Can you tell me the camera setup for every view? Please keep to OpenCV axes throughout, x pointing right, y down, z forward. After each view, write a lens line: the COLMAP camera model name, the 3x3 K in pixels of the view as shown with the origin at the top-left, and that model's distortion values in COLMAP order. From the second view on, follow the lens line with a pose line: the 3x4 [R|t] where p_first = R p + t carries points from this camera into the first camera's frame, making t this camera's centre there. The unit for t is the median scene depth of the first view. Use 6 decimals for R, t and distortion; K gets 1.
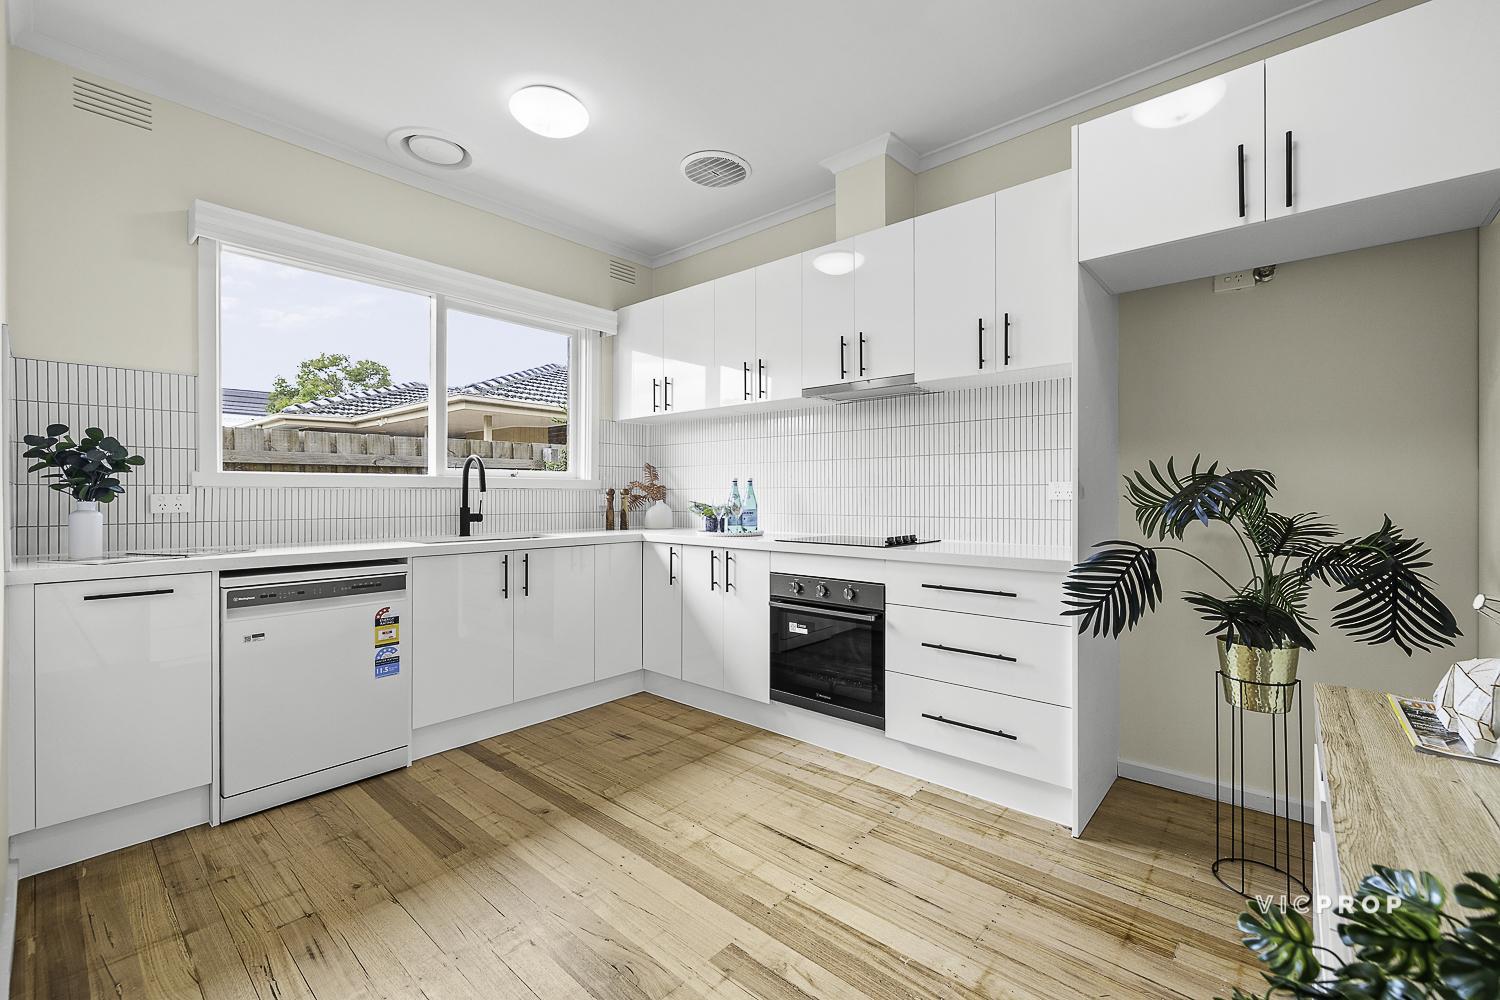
lens RADIAL K [[631.0, 0, 751.9], [0, 631.0, 497.0], [0, 0, 1]] dist [-0.002107, 0.000218]
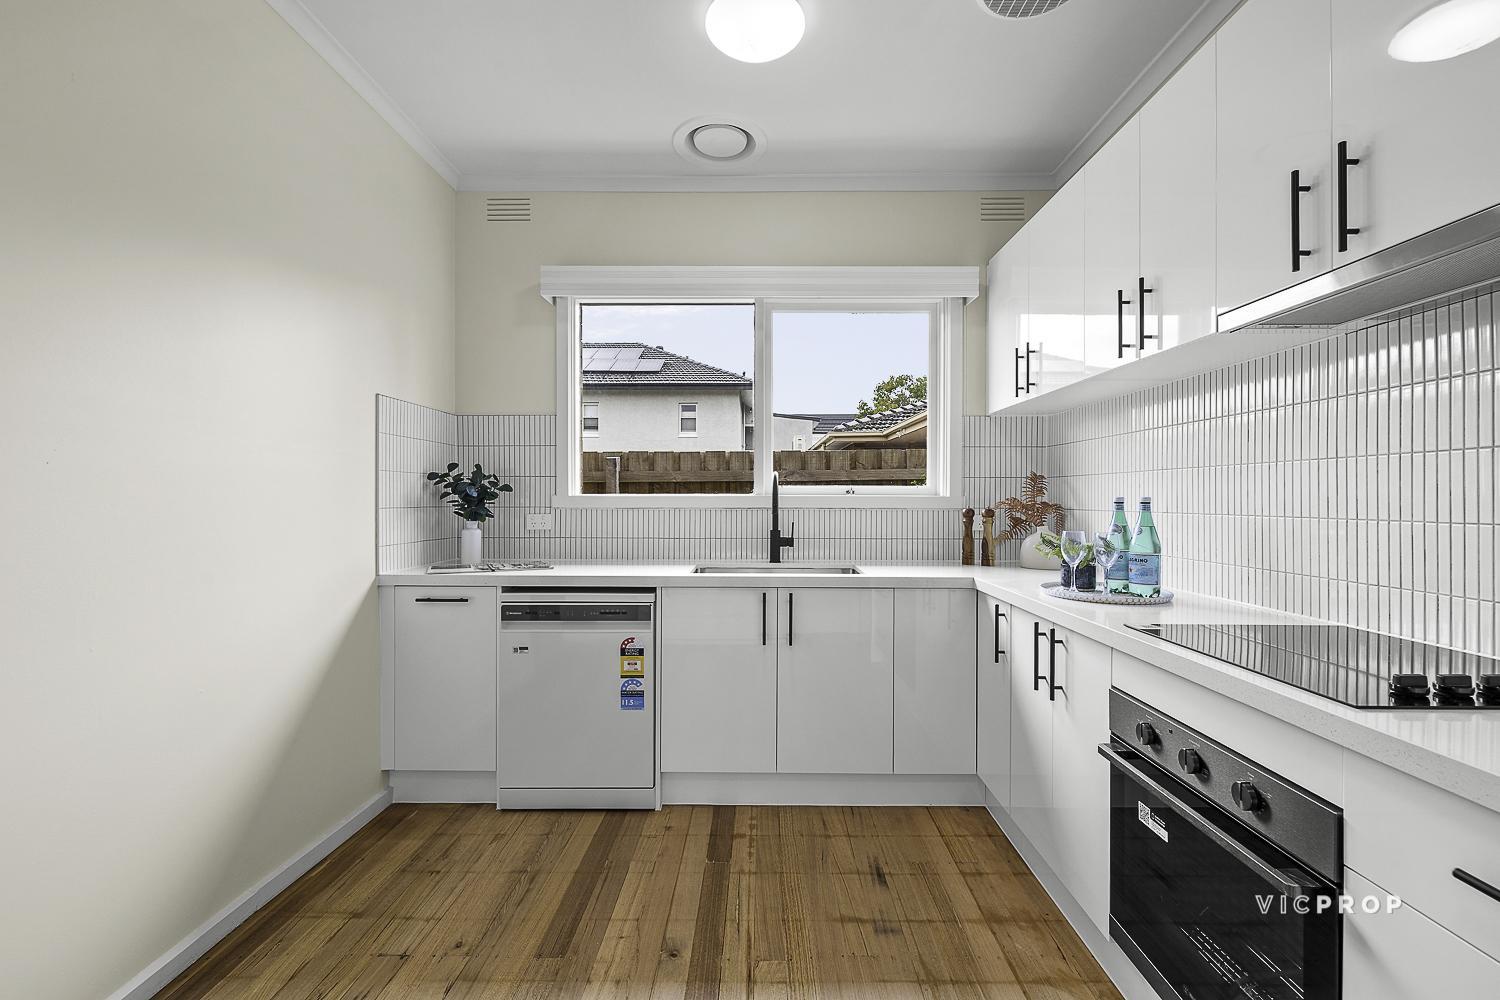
lens RADIAL K [[631.0, 0, 751.9], [0, 631.0, 497.0], [0, 0, 1]] dist [-0.002107, 0.000218]
pose [[0.647193, 0.002005, -0.762324, 0.235830], [-0.005191, 0.999985, -0.001777, -0.032861], [0.762309, 0.005107, 0.647193, 0.456276]]
